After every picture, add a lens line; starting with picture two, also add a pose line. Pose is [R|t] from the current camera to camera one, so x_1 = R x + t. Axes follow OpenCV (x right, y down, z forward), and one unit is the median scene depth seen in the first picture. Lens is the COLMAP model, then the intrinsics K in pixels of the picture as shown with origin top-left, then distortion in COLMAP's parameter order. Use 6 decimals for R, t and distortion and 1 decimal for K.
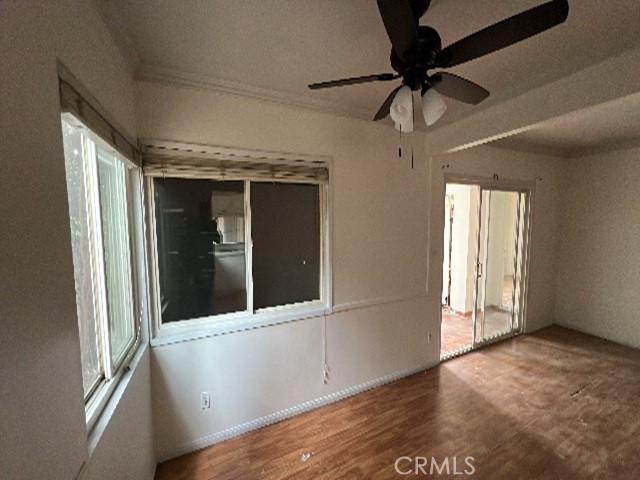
lens RADIAL K [[248.7, 0, 321.7], [0, 248.7, 237.9], [0, 0, 1]] dist [-0.000730, -0.000145]
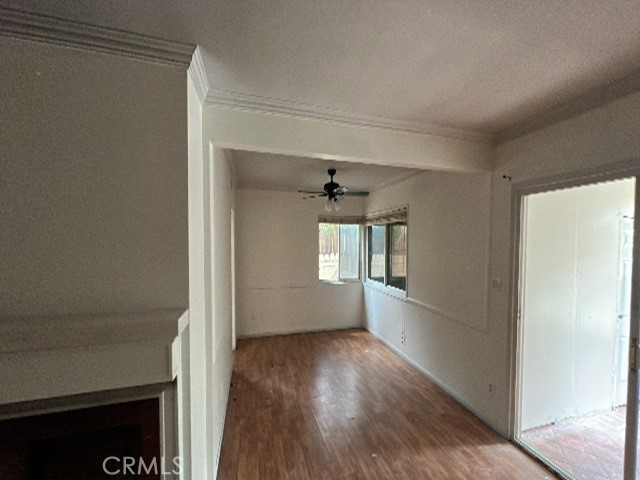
lens RADIAL K [[248.7, 0, 321.7], [0, 248.7, 237.9], [0, 0, 1]] dist [-0.000730, -0.000145]
pose [[-0.158200, 0.000147, -0.987407, 1.734882], [-0.072253, 0.997317, 0.011725, -0.080320], [0.984760, 0.073198, -0.157765, 0.712243]]
